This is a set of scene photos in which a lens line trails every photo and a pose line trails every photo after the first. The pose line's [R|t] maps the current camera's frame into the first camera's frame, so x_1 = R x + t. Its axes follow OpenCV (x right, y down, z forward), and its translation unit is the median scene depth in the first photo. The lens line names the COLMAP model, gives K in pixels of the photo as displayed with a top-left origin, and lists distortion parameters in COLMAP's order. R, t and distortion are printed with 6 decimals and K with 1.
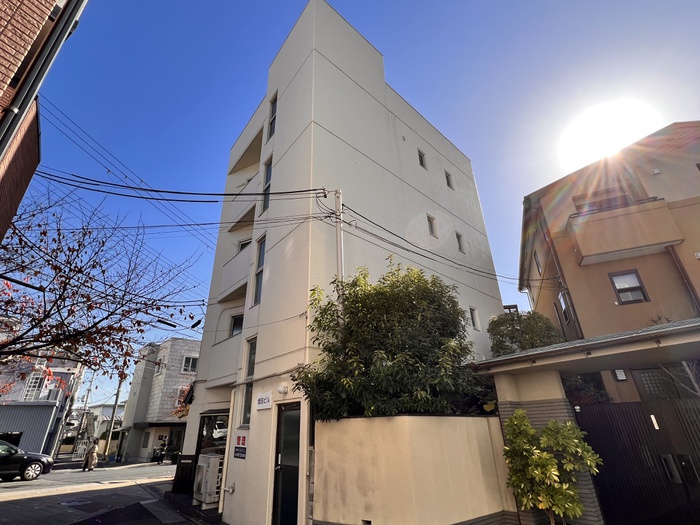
lens RADIAL K [[343.4, 0, 348.3], [0, 343.4, 261.7], [0, 0, 1]] dist [-0.003762, -0.000208]
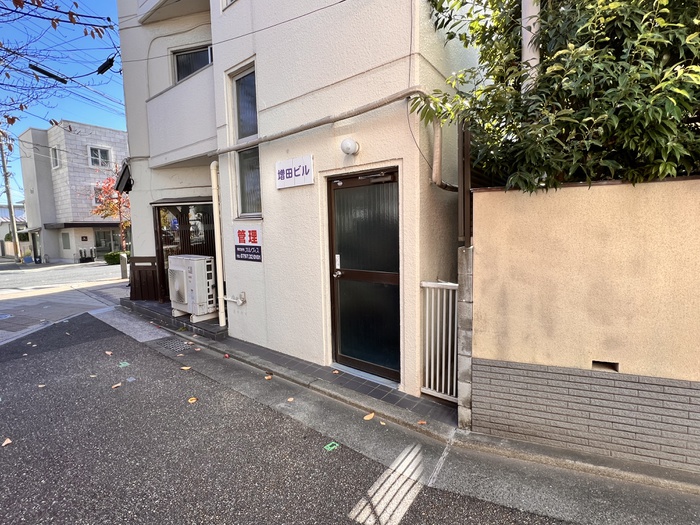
lens RADIAL K [[343.4, 0, 348.3], [0, 343.4, 261.7], [0, 0, 1]] dist [-0.003762, -0.000208]
pose [[0.978107, -0.014785, 0.207579, -0.232340], [-0.093724, 0.859288, 0.502831, 0.198782], [-0.185804, -0.511278, 0.839090, 0.361251]]
